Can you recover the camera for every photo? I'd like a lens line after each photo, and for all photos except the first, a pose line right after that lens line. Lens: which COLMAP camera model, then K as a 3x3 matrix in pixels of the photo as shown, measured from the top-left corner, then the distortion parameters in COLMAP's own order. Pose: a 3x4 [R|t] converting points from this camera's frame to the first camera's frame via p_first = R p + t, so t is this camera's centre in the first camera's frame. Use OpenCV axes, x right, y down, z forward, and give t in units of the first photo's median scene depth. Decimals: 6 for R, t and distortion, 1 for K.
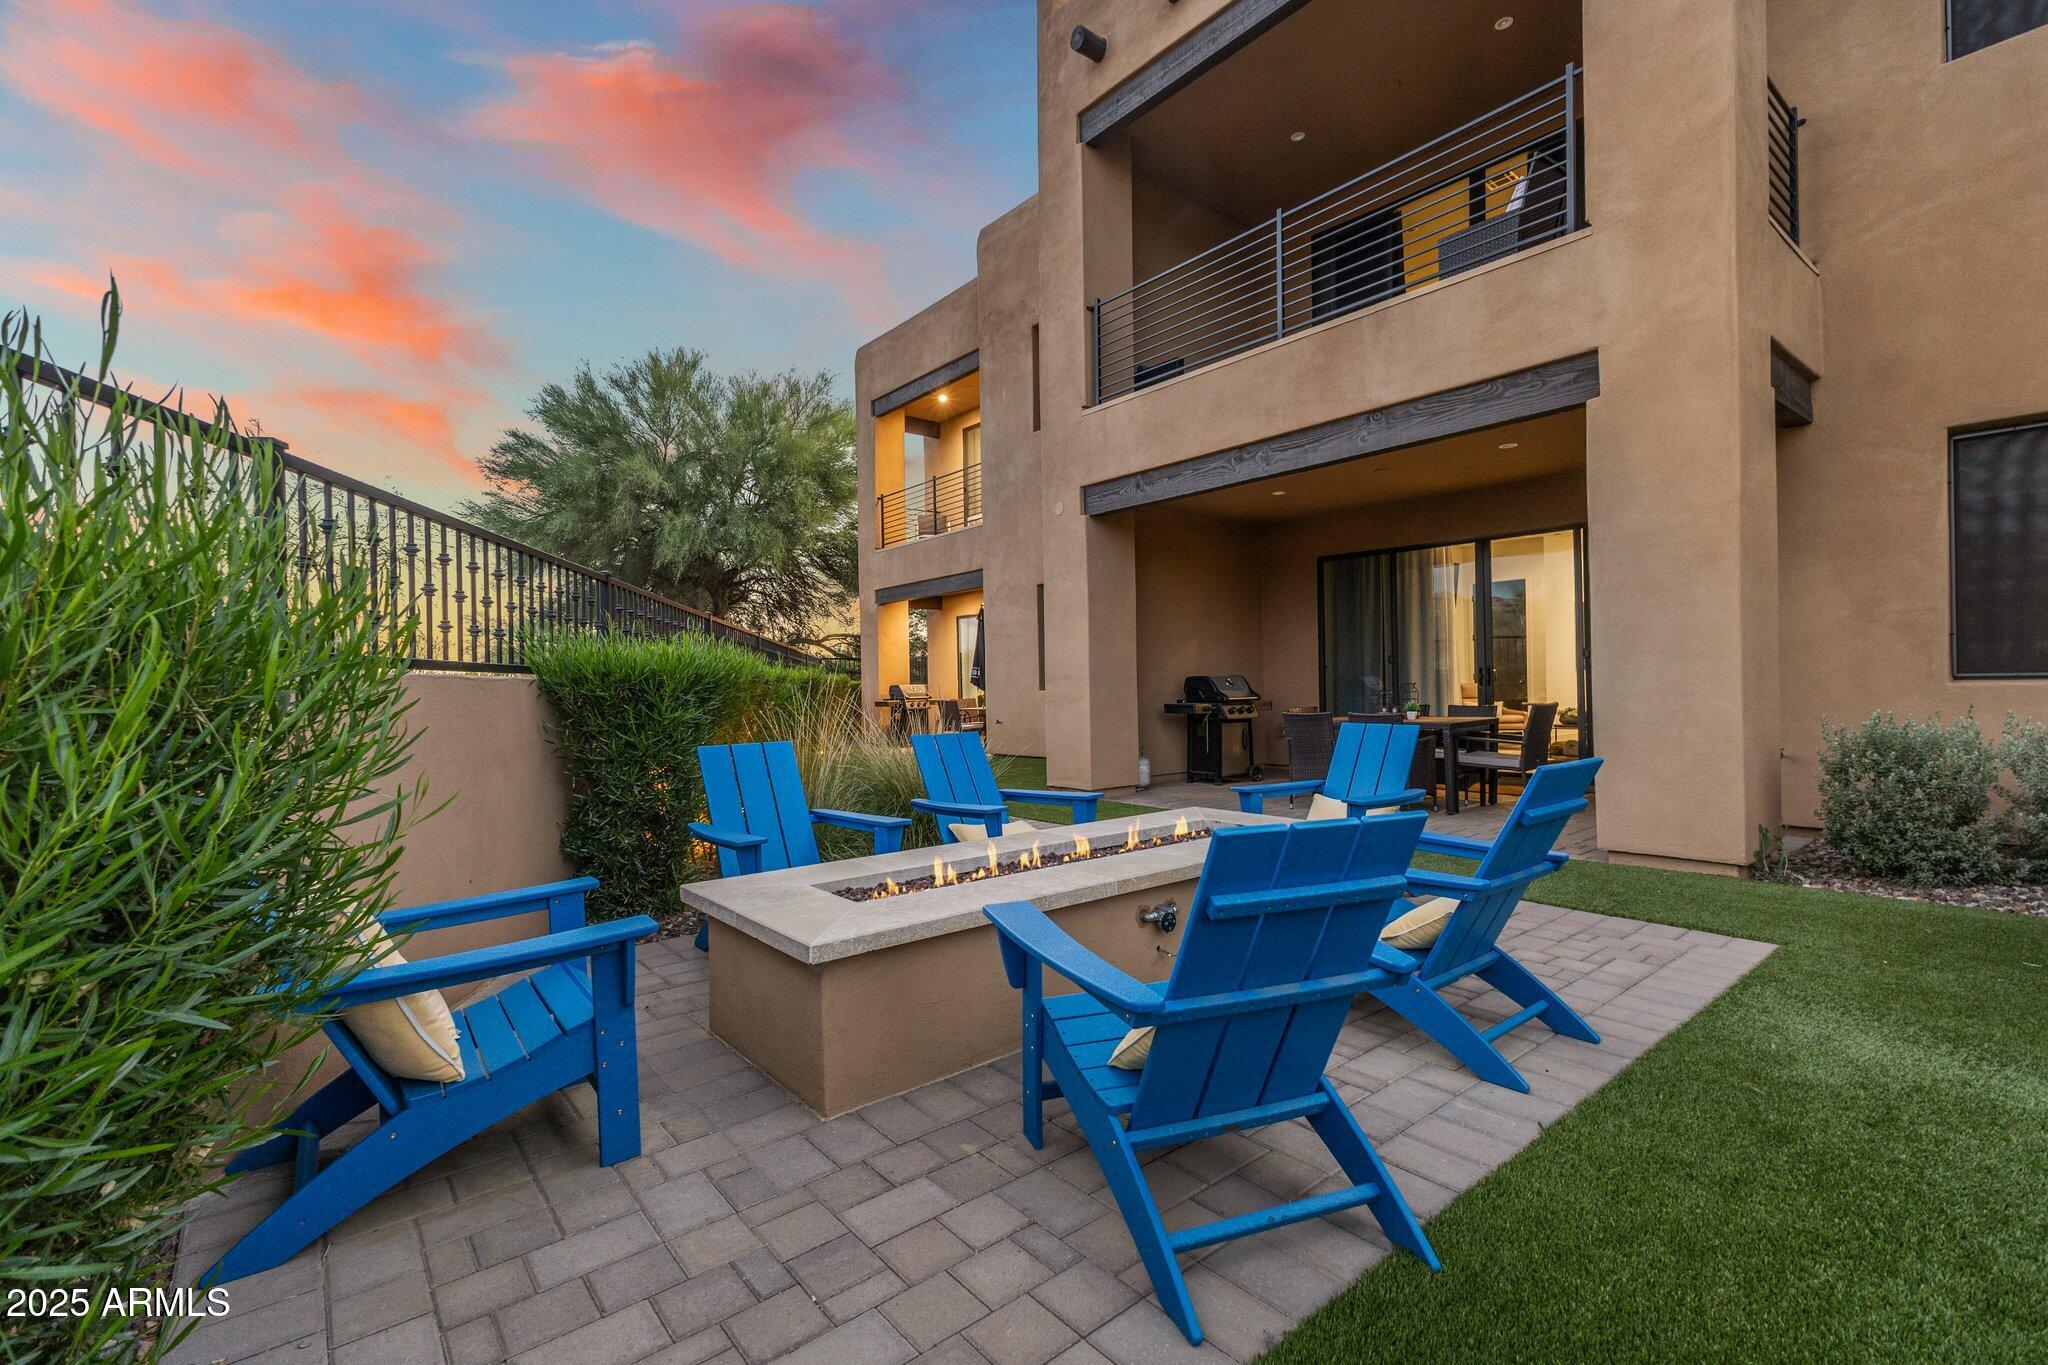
lens RADIAL K [[878.1, 0, 1027.0], [0, 878.1, 690.4], [0, 0, 1]] dist [0.013417, -0.006295]
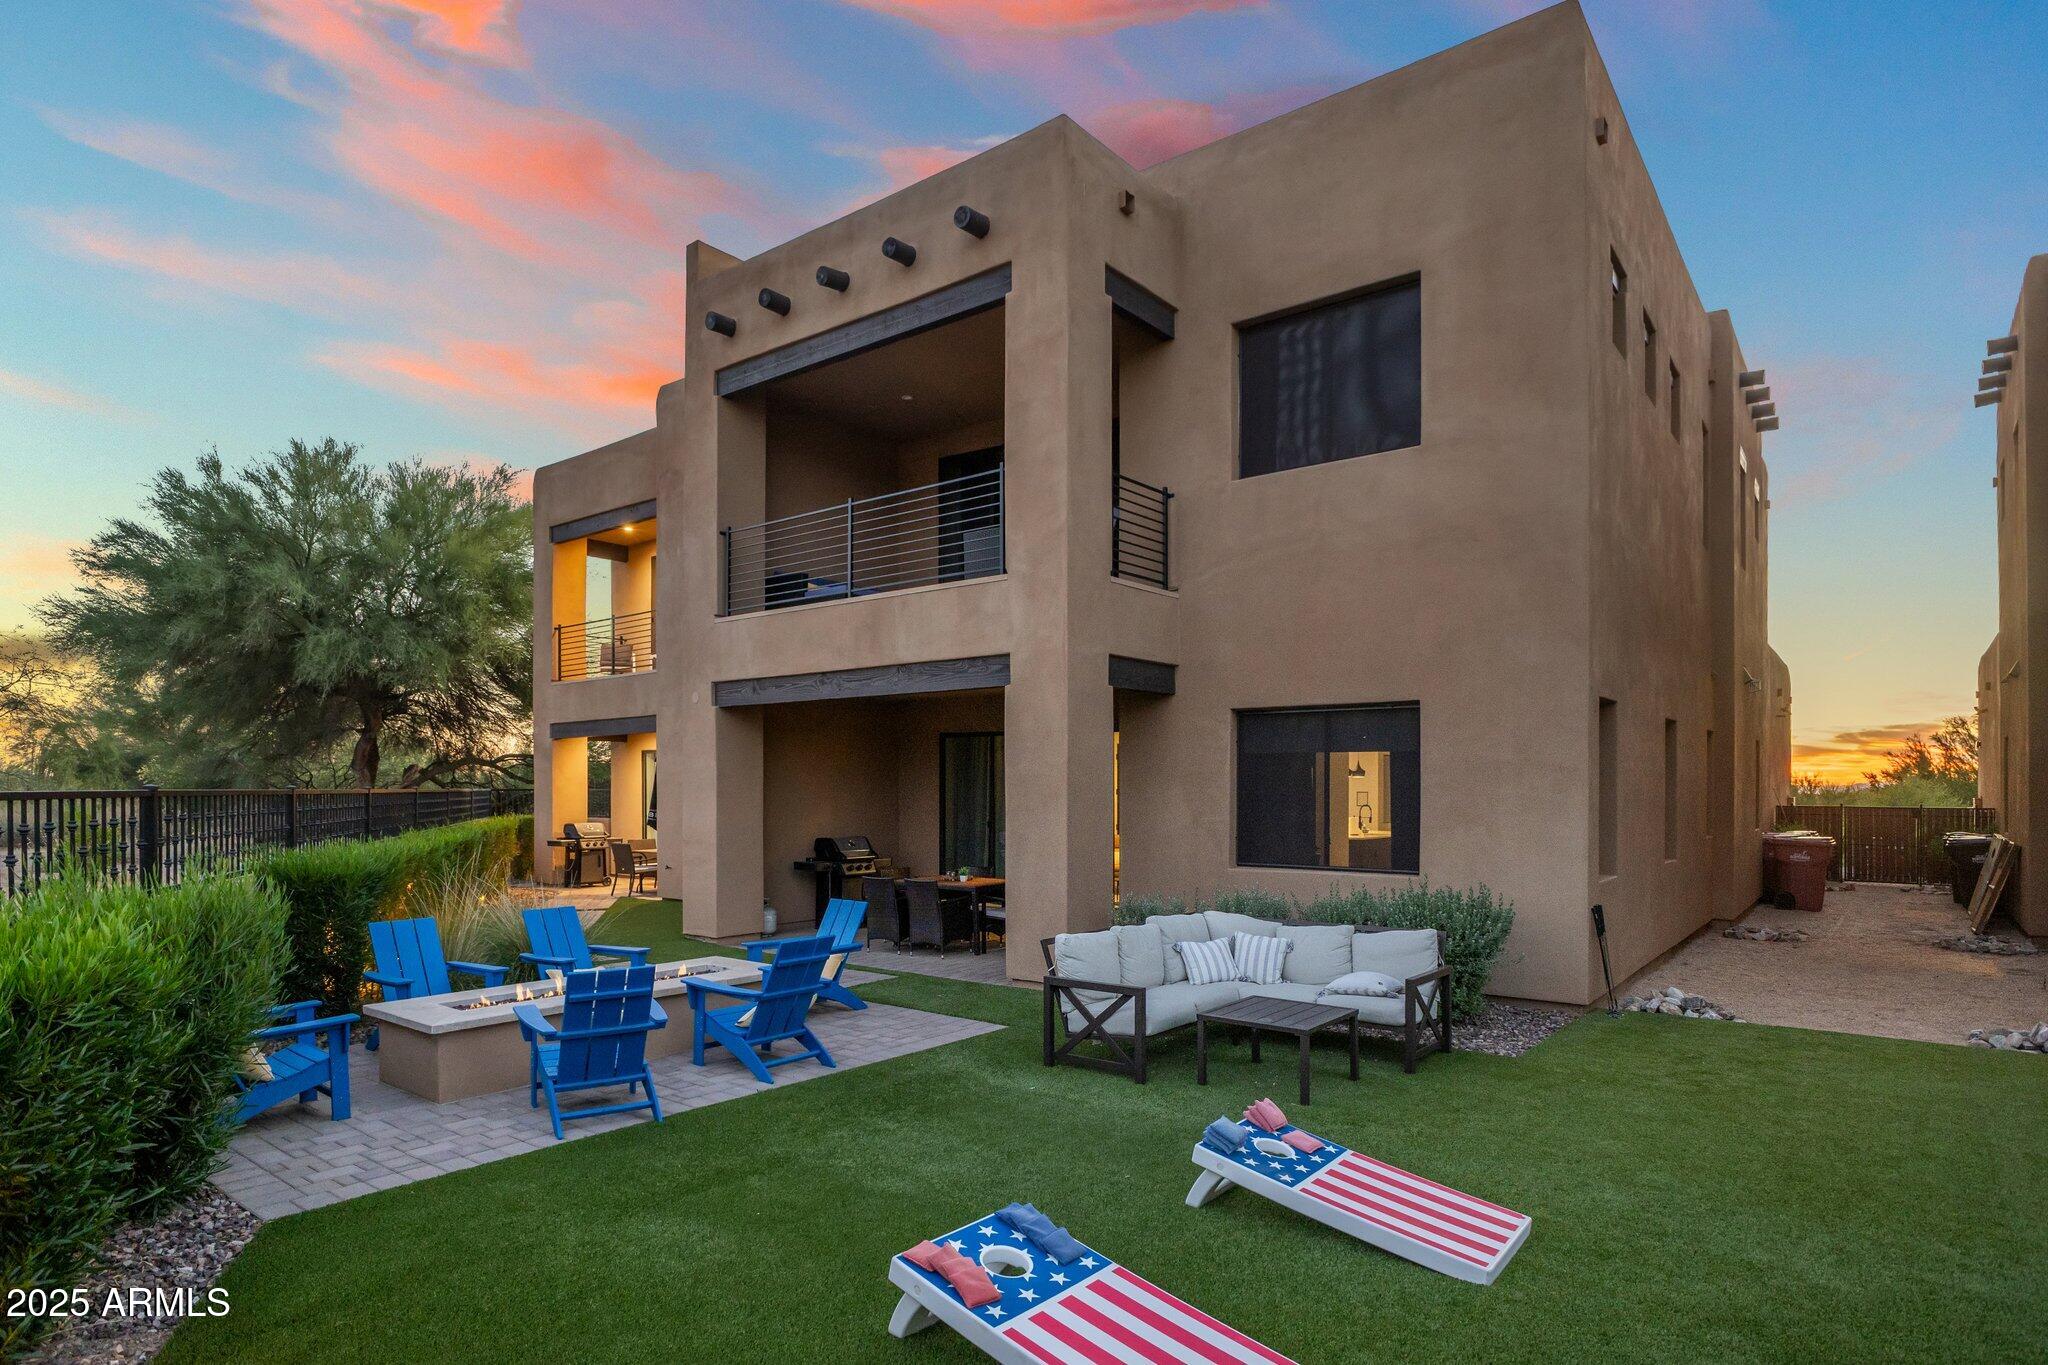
lens RADIAL K [[1176.4, 0, 1086.3], [0, 1176.4, 782.3], [0, 0, 1]] dist [-0.024044, -0.000959]
pose [[0.975513, 0.015078, 0.219423, 0.188222], [-0.015288, 0.999883, -0.000740, -0.093184], [-0.219408, -0.002633, 0.975630, -0.593326]]
